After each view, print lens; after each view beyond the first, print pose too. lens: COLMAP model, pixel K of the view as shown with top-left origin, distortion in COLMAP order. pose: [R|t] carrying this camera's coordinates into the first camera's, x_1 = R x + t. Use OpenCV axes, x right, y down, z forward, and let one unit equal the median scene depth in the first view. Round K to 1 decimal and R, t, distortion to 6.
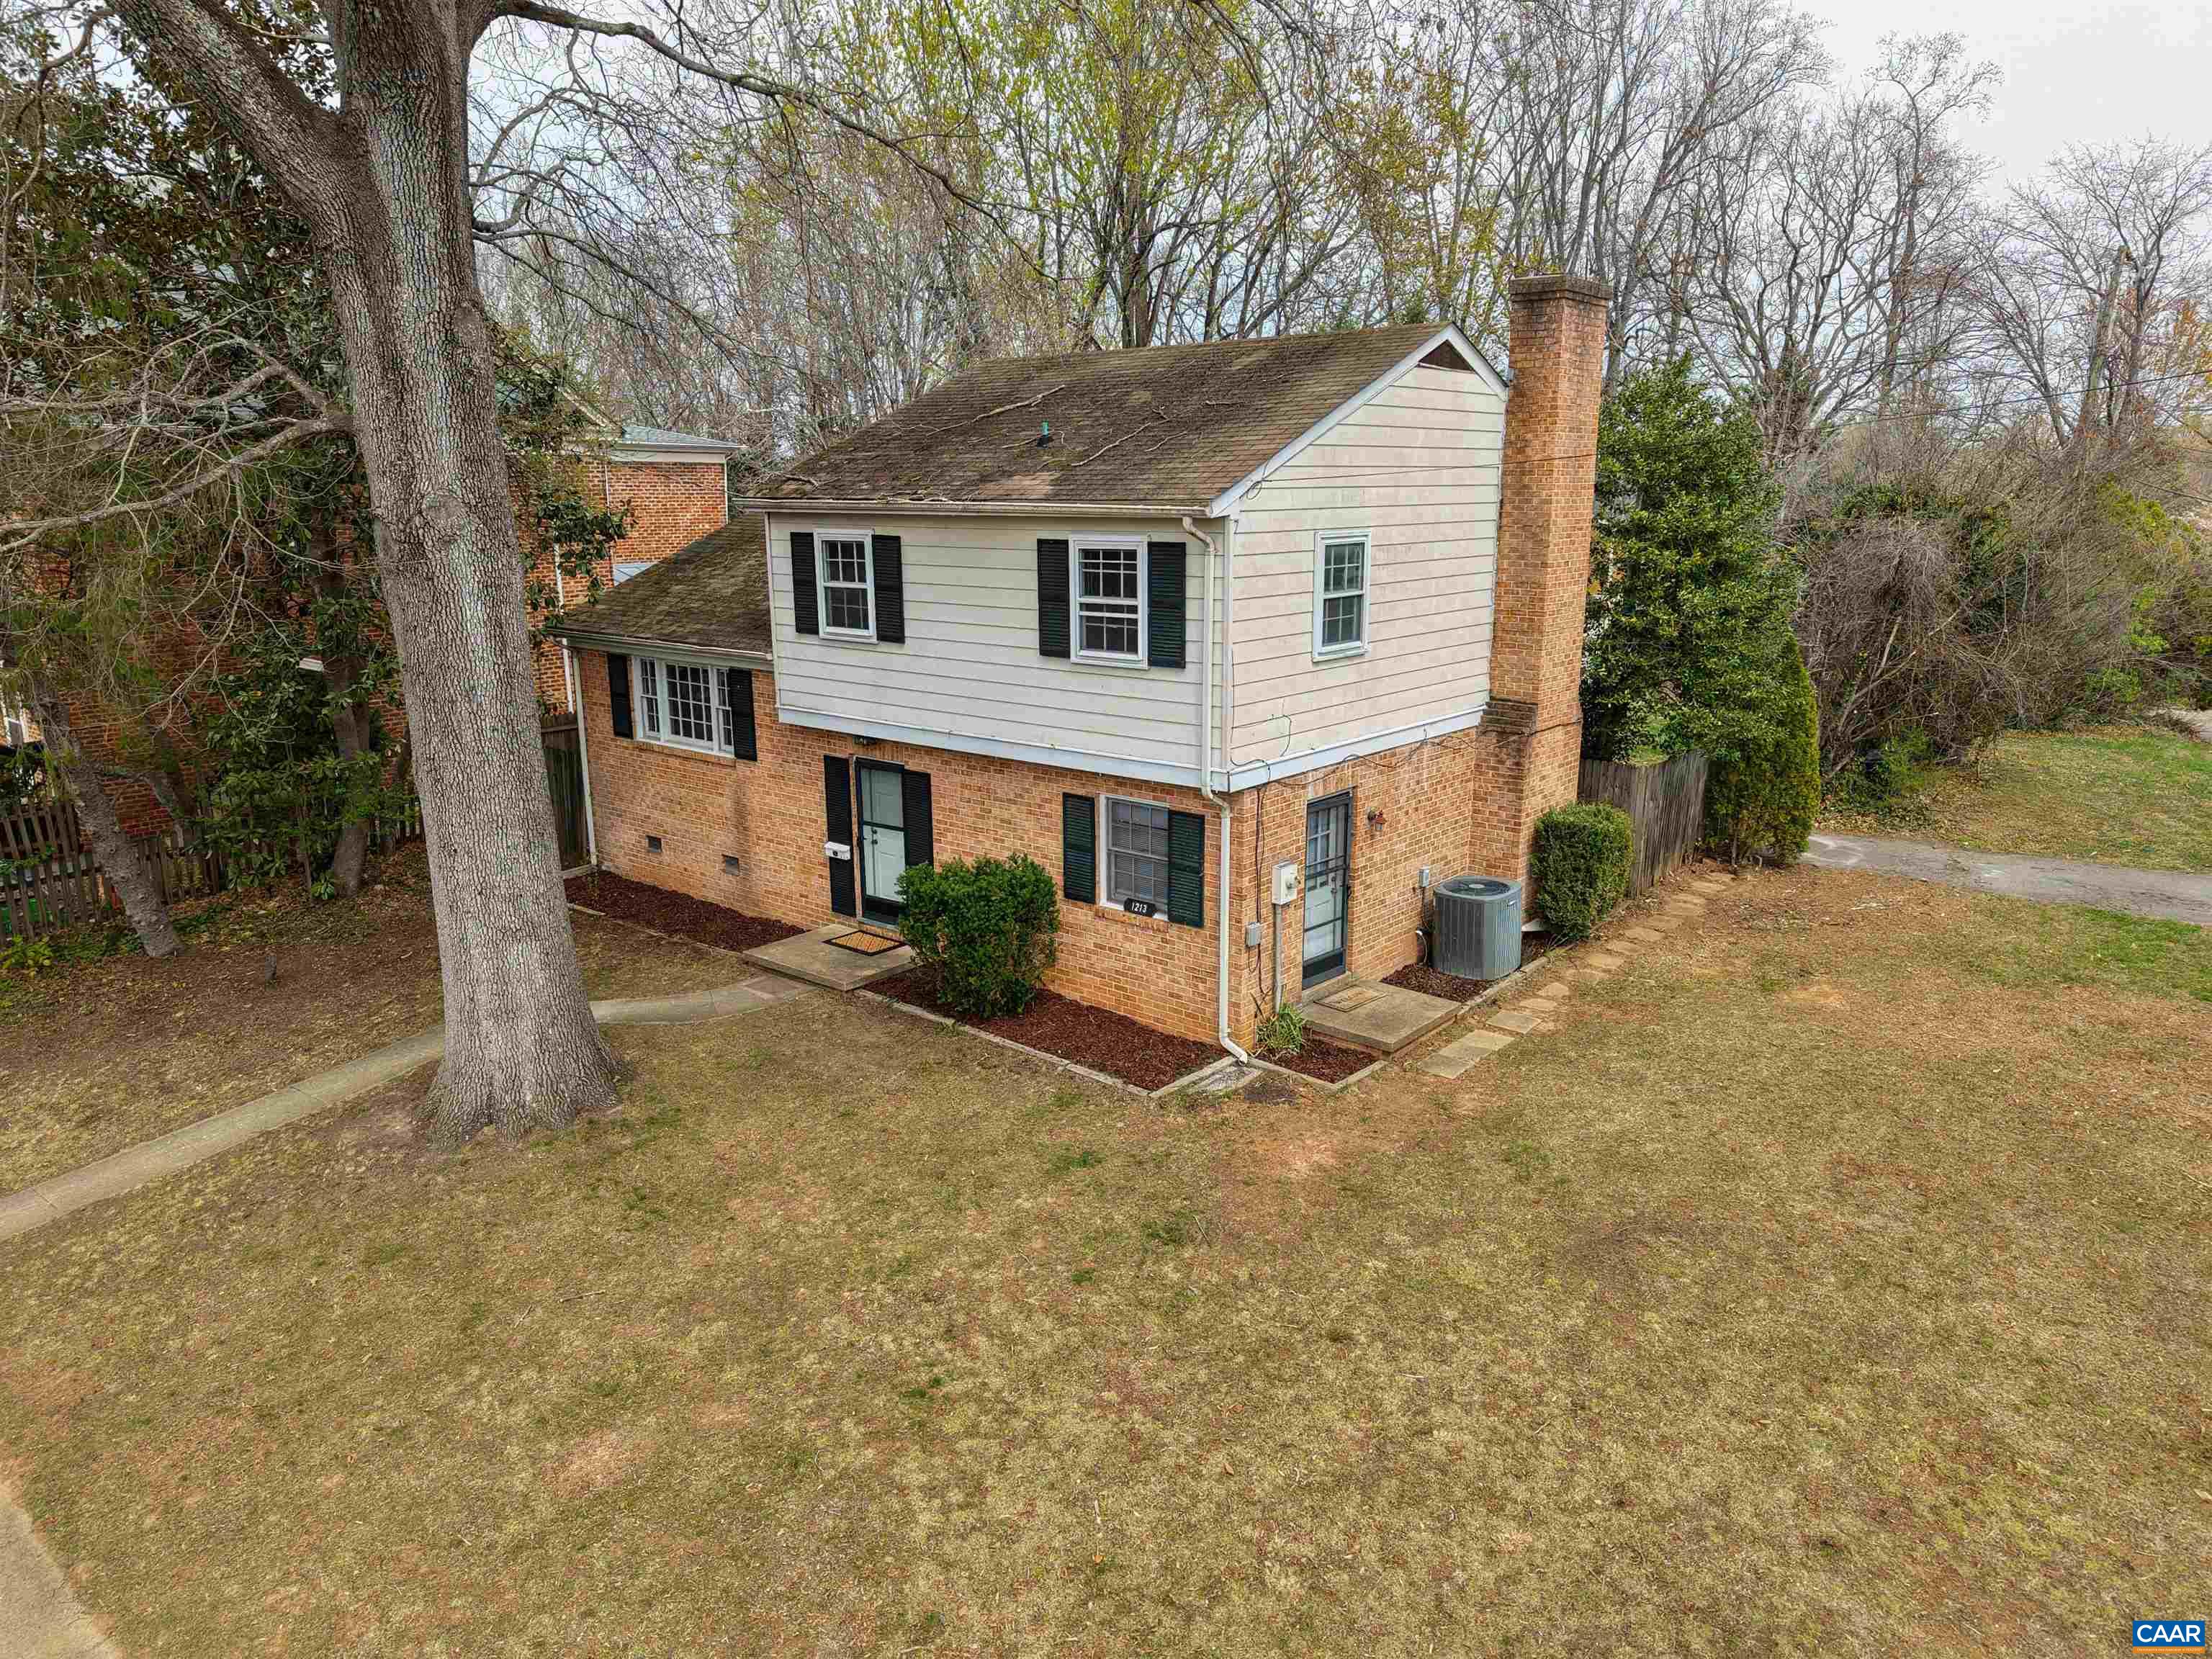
lens RADIAL K [[1484.6, 0, 1100.6], [0, 1484.6, 835.5], [0, 0, 1]] dist [0.026410, -0.026408]
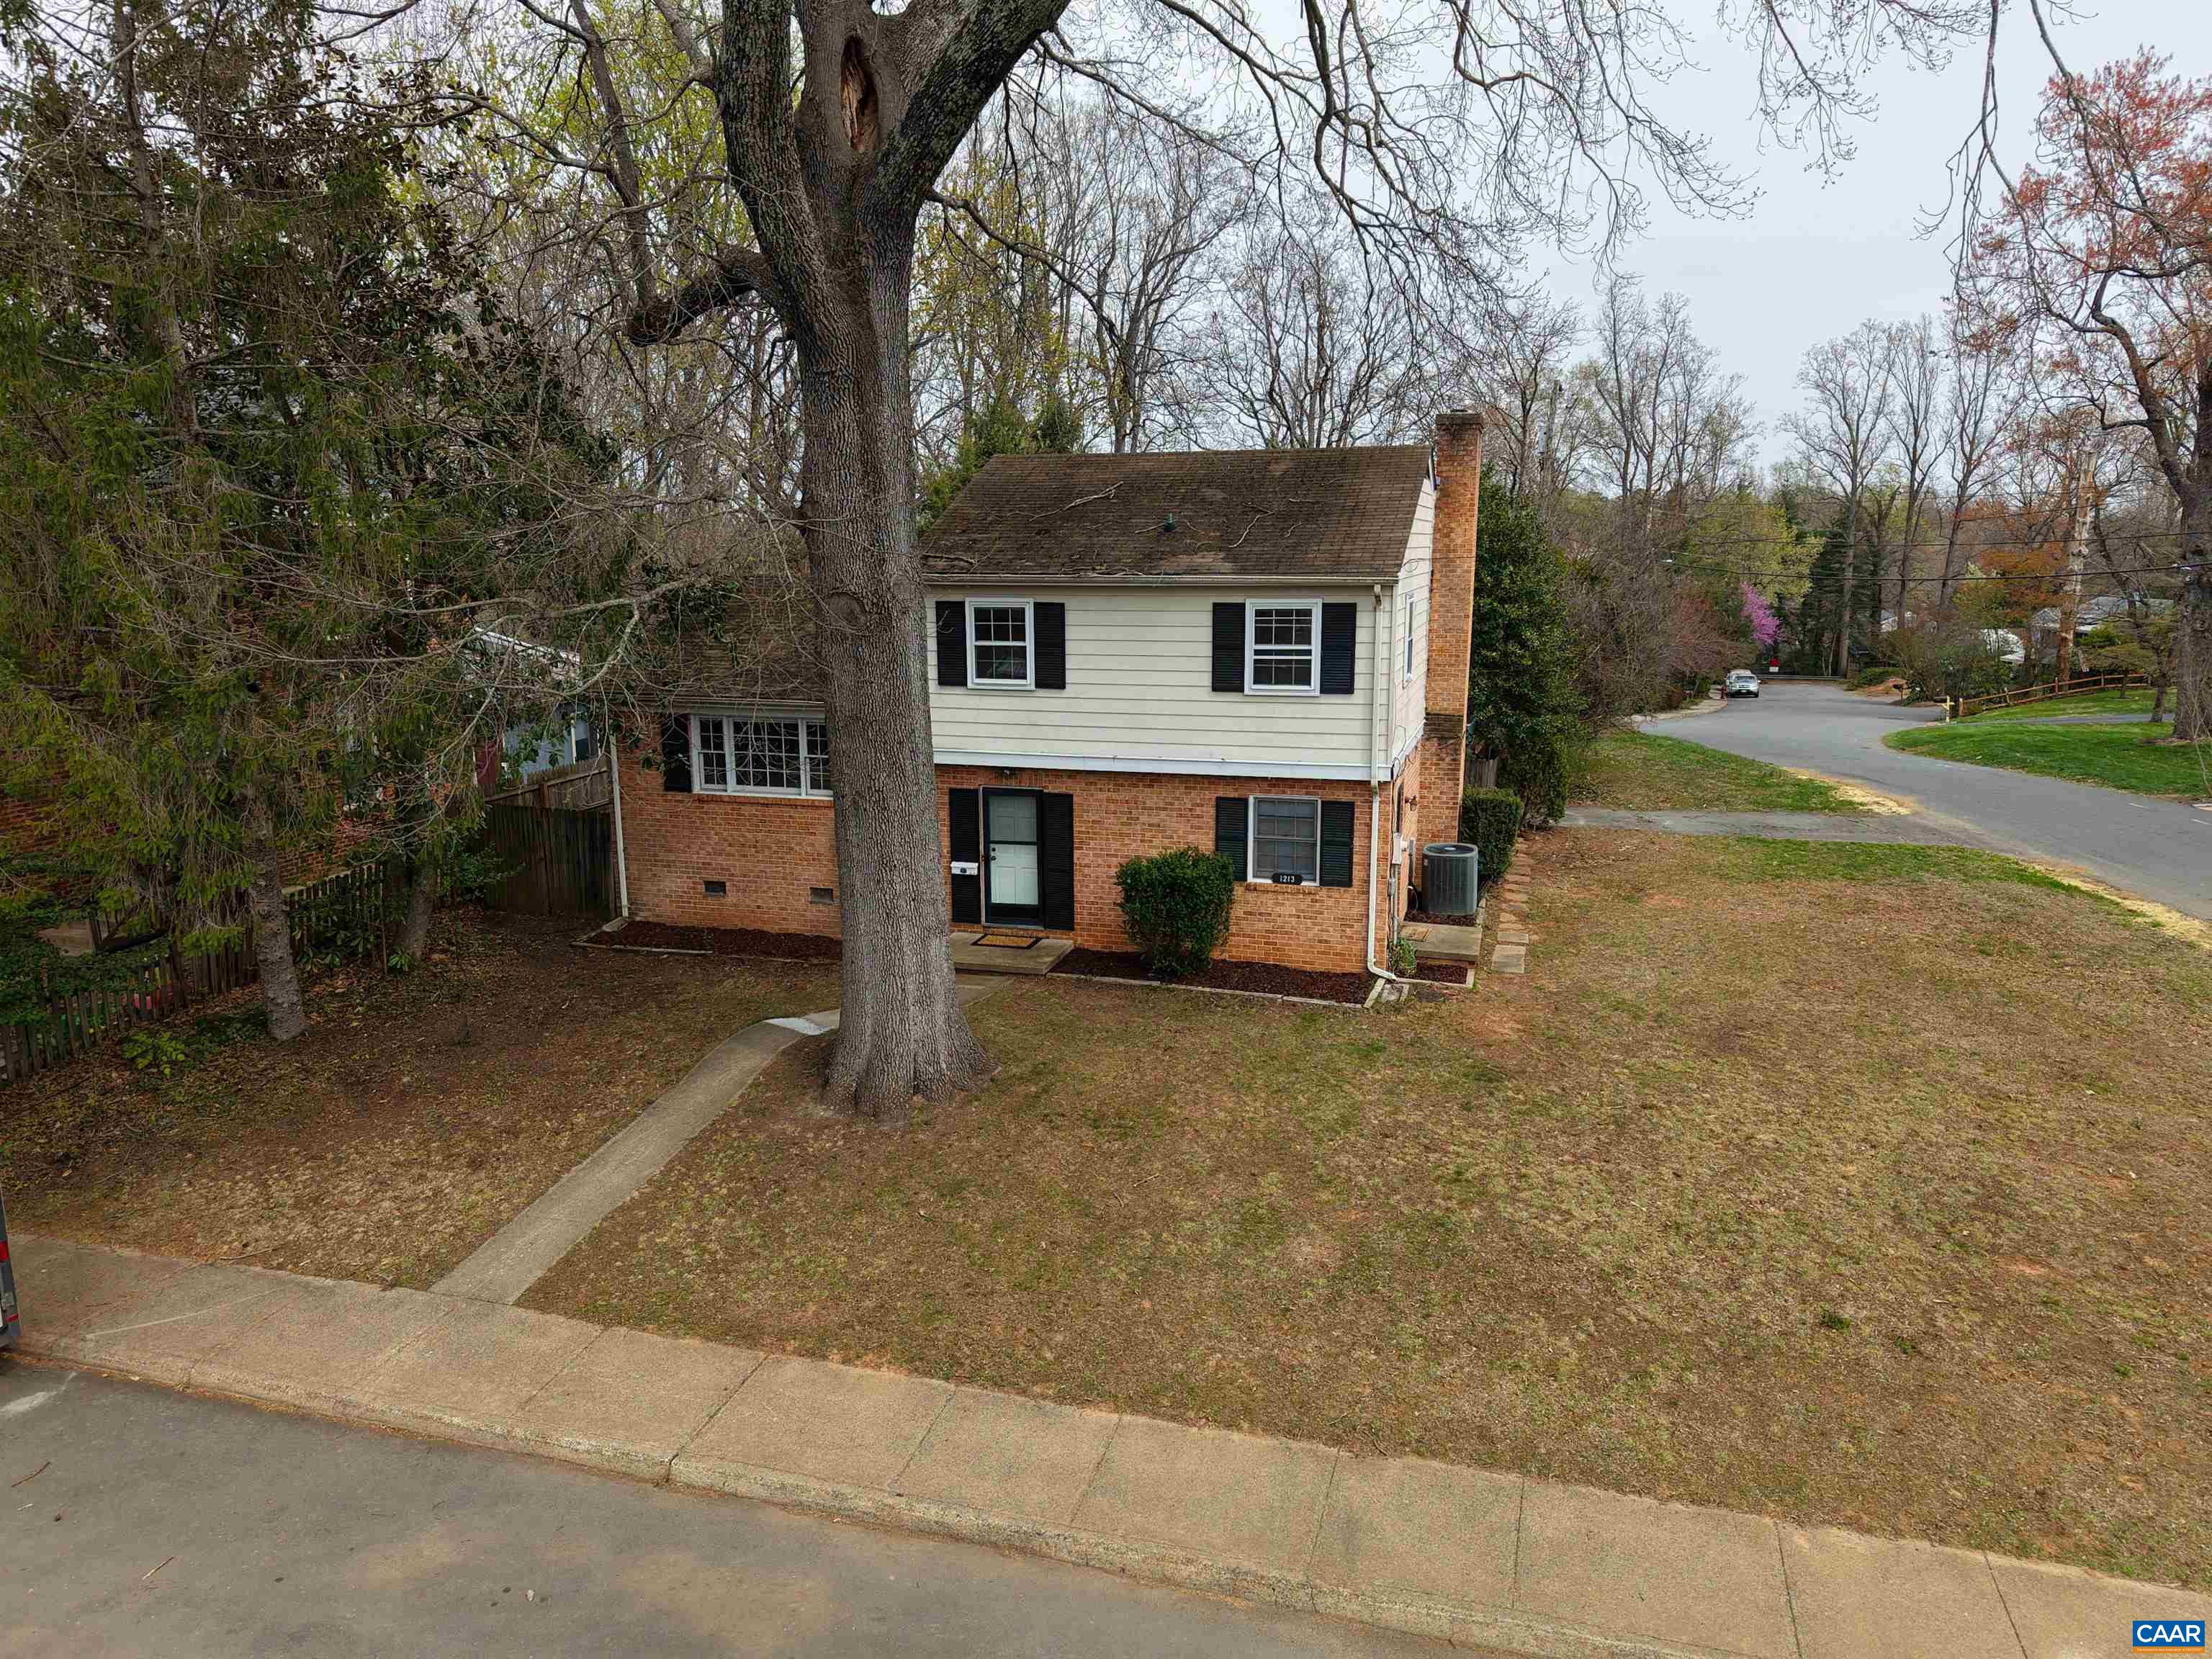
lens RADIAL K [[1484.6, 0, 1093.2], [0, 1484.6, 839.2], [0, 0, 1]] dist [0.026410, -0.026408]
pose [[0.913183, -0.078111, 0.399995, -0.657598], [0.093629, 0.995419, -0.019369, 0.023157], [-0.396650, 0.055138, 0.916312, -0.143445]]
